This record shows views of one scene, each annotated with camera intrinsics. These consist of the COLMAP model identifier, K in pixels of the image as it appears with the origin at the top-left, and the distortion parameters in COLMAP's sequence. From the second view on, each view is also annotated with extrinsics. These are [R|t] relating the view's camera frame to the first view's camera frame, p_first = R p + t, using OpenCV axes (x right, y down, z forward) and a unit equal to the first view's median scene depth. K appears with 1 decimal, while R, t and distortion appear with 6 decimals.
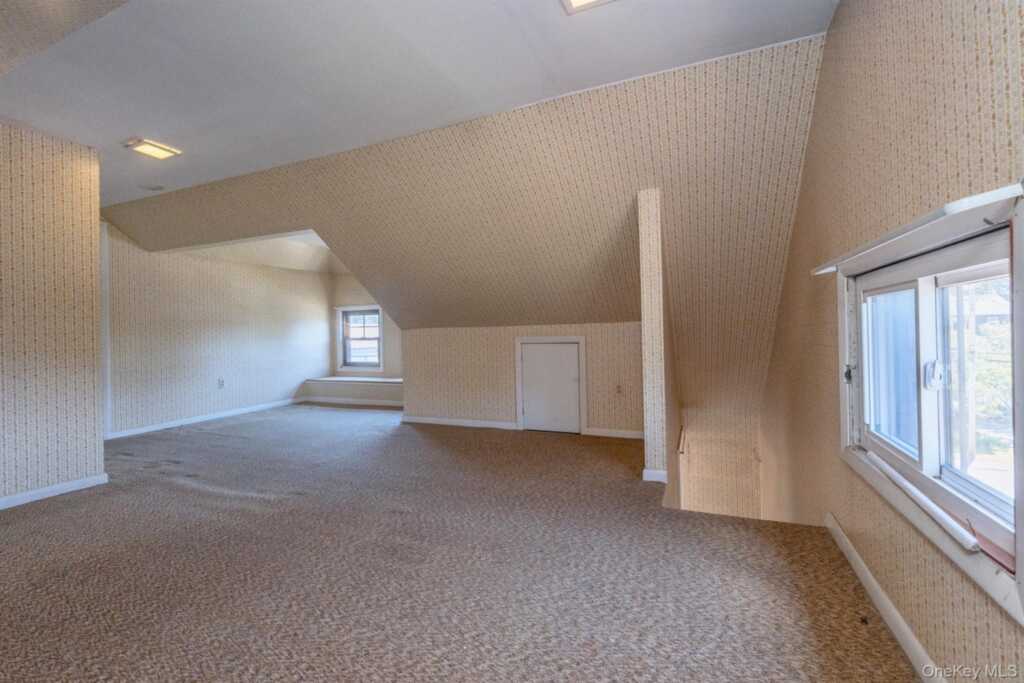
lens RADIAL K [[412.9, 0, 512.0], [0, 412.9, 341.5], [0, 0, 1]] dist [-0.002323, -0.000403]
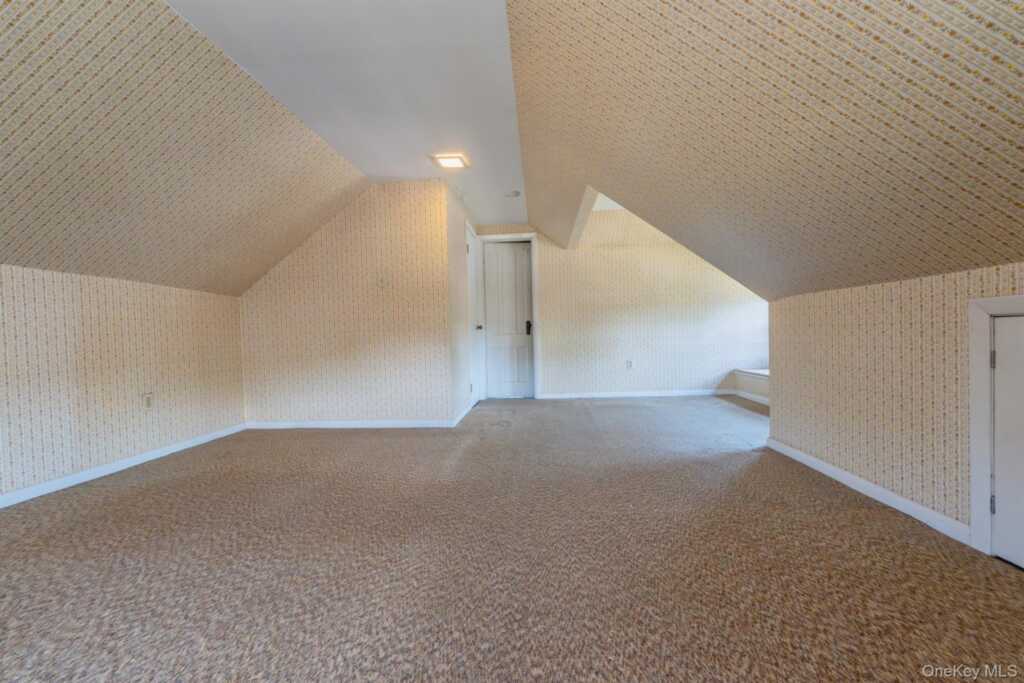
lens RADIAL K [[412.9, 0, 512.0], [0, 412.9, 341.5], [0, 0, 1]] dist [-0.002323, -0.000403]
pose [[0.352355, 0.035450, -0.935195, 0.209465], [-0.002813, 0.999318, 0.036821, 0.008653], [0.935862, -0.010343, 0.352214, 0.453978]]
